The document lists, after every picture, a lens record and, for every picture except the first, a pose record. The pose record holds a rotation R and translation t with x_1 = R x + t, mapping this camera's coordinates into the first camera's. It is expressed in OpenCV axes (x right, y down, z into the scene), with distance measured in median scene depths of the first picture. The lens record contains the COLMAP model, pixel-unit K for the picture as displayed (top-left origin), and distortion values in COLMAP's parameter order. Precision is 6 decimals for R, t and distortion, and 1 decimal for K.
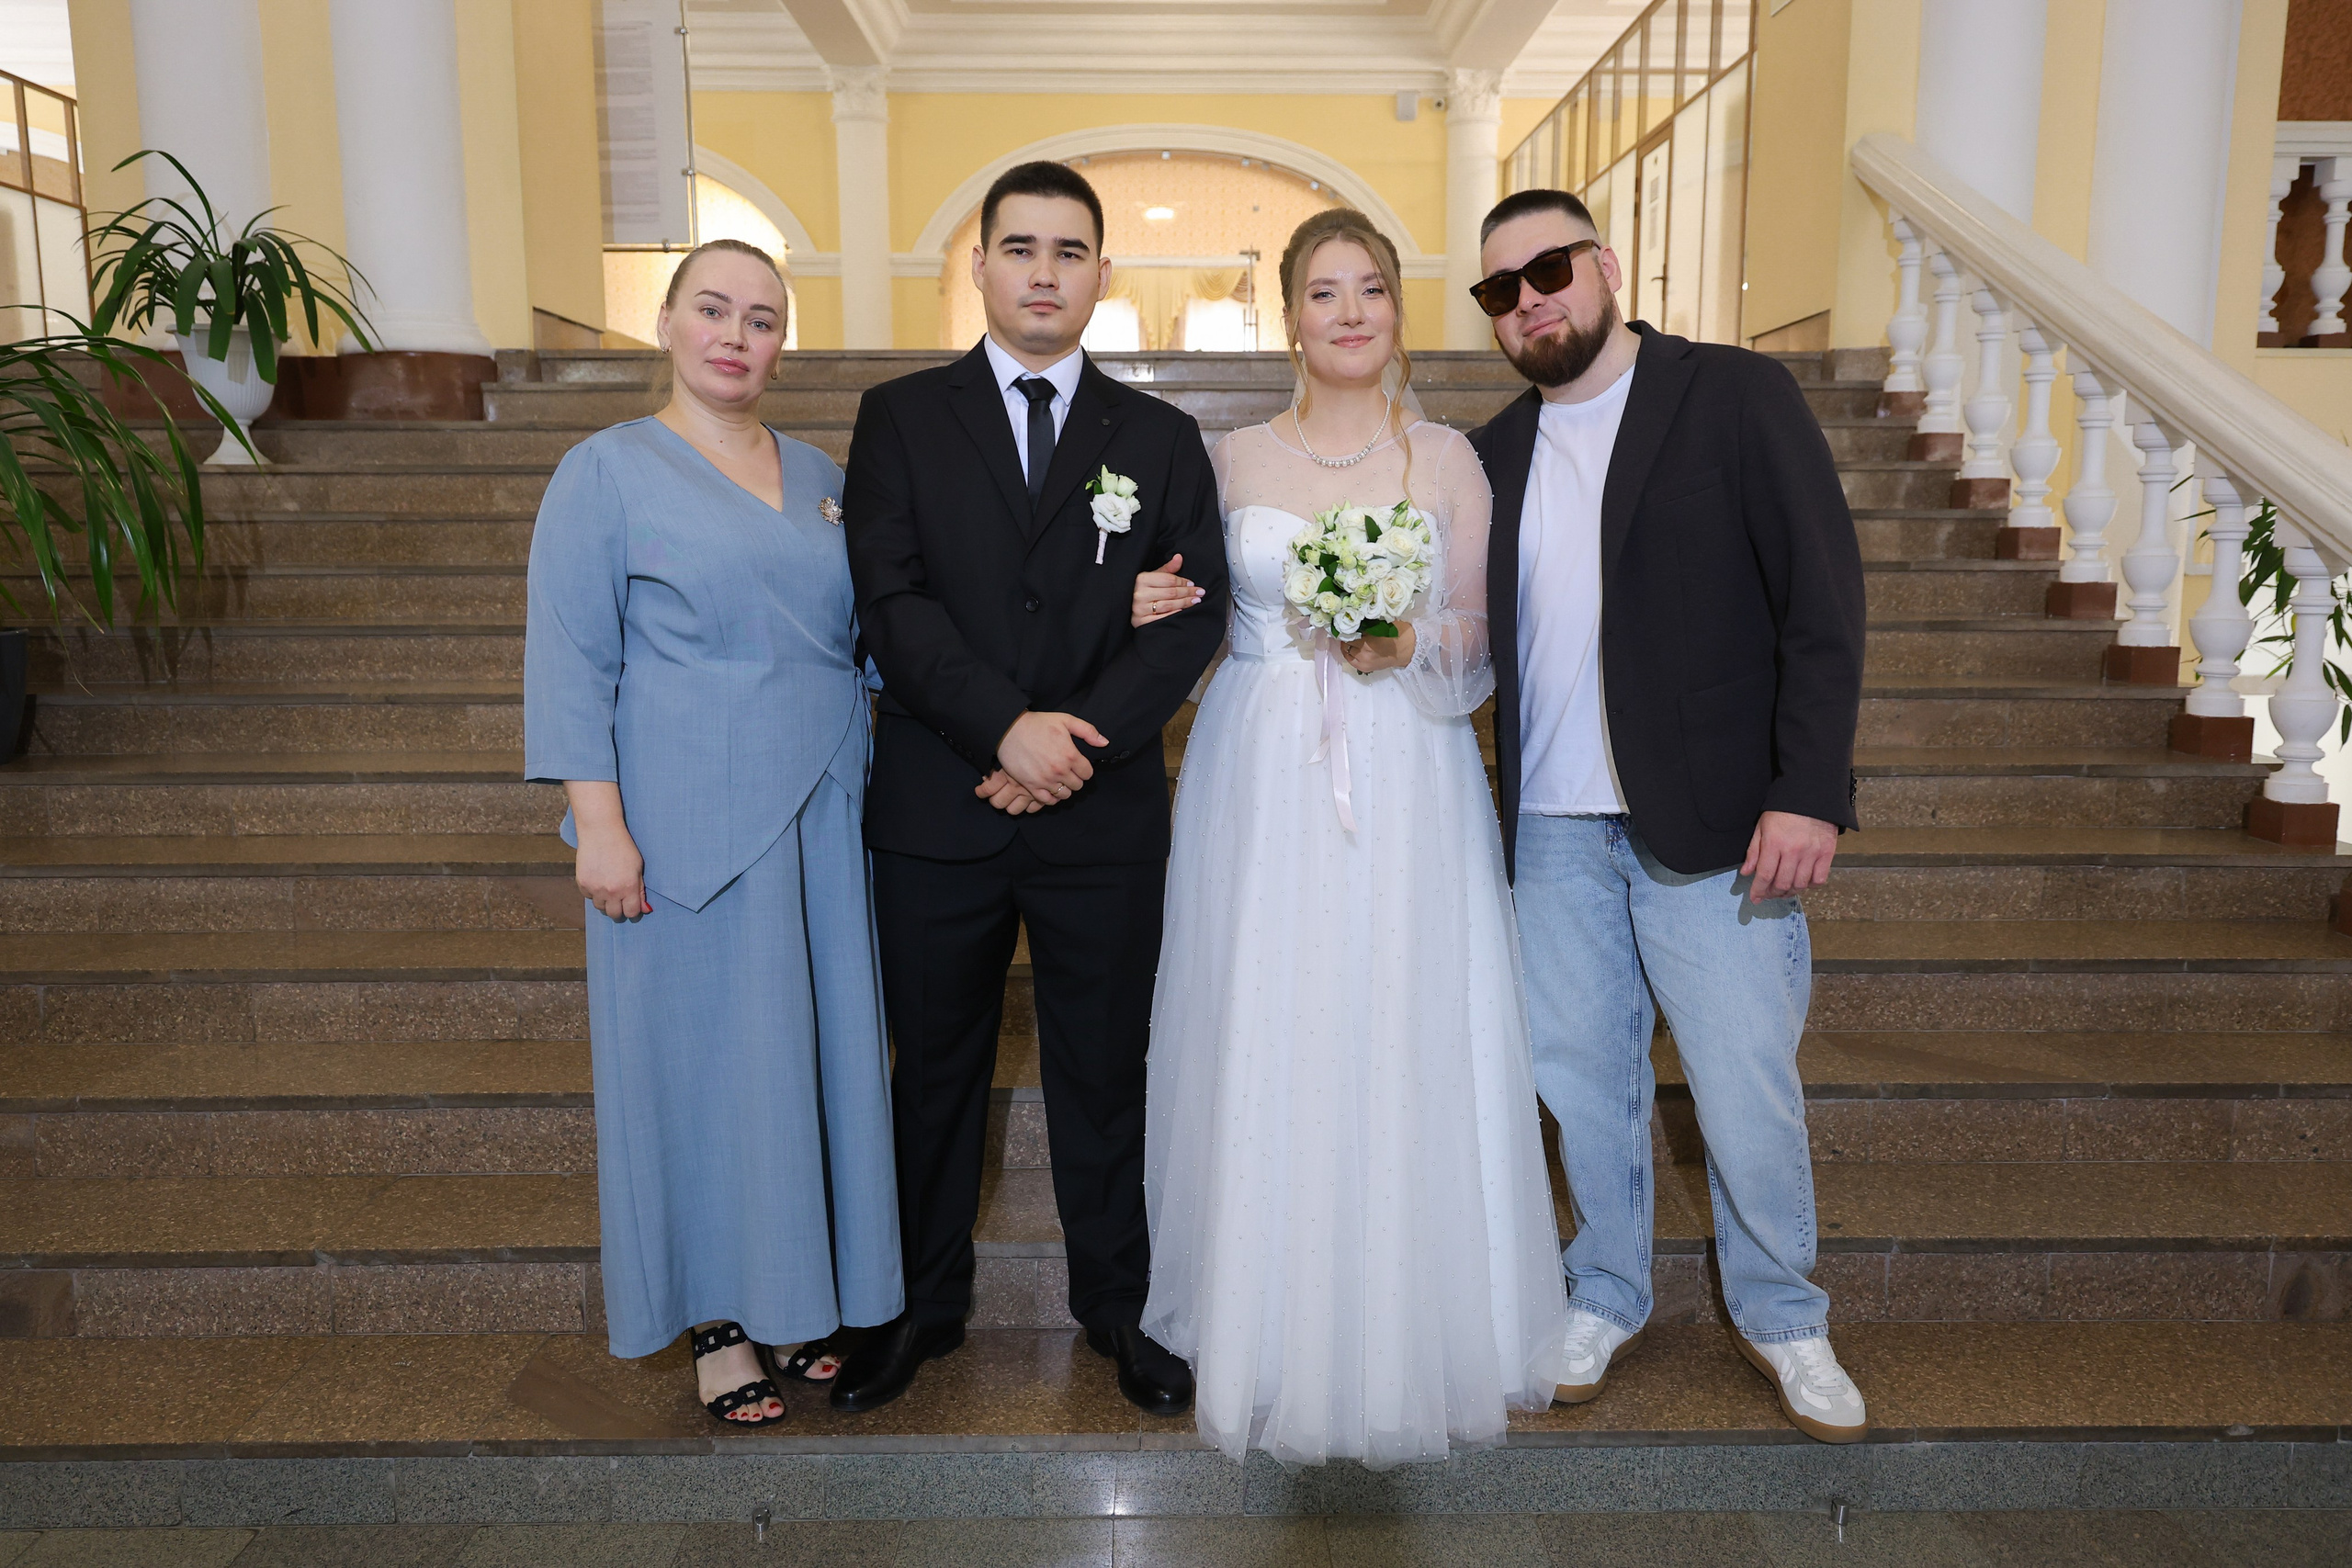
lens RADIAL K [[1781.2, 0, 1176.0], [0, 1781.2, 784.0], [0, 0, 1]] dist [0.011804, -0.000674]
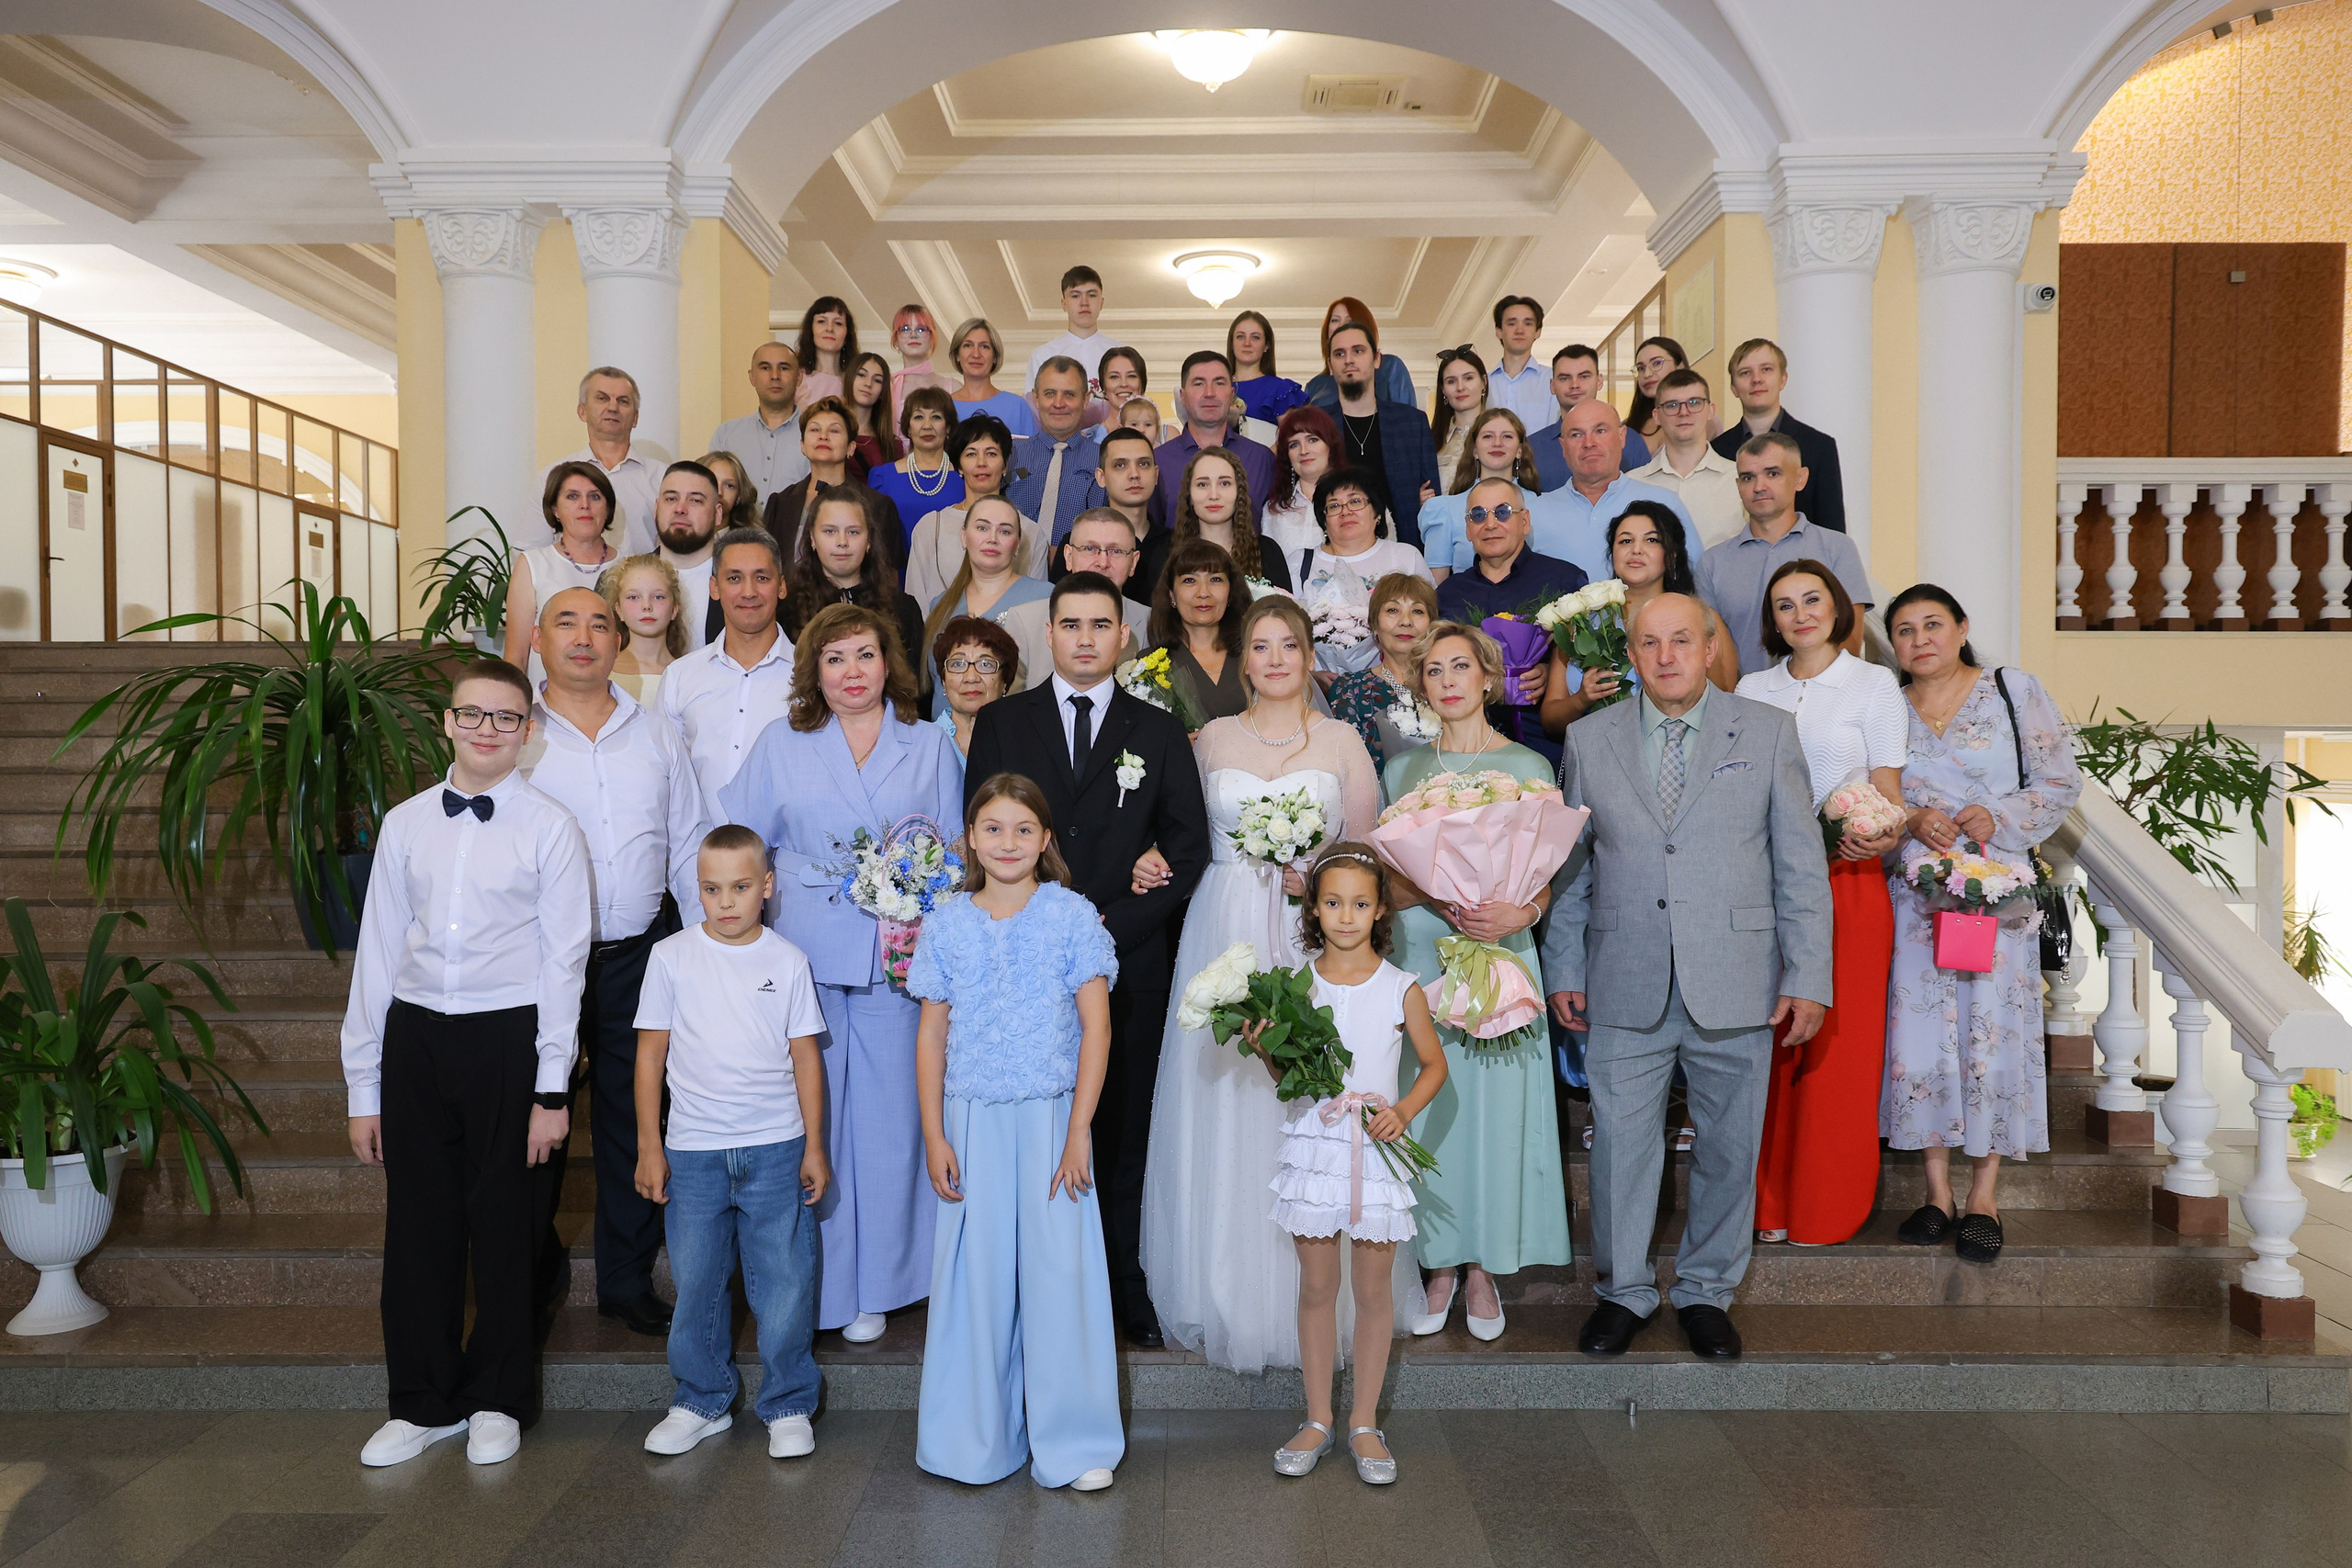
lens RADIAL K [[1713.7, 0, 1176.0], [0, 1713.7, 784.0], [0, 0, 1]] dist [0.010379, 0.003124]
pose [[0.999623, -0.002563, -0.027324, 0.009731], [-0.000905, 0.992008, -0.126168, 0.036081], [0.027429, 0.126146, 0.991632, -0.377244]]
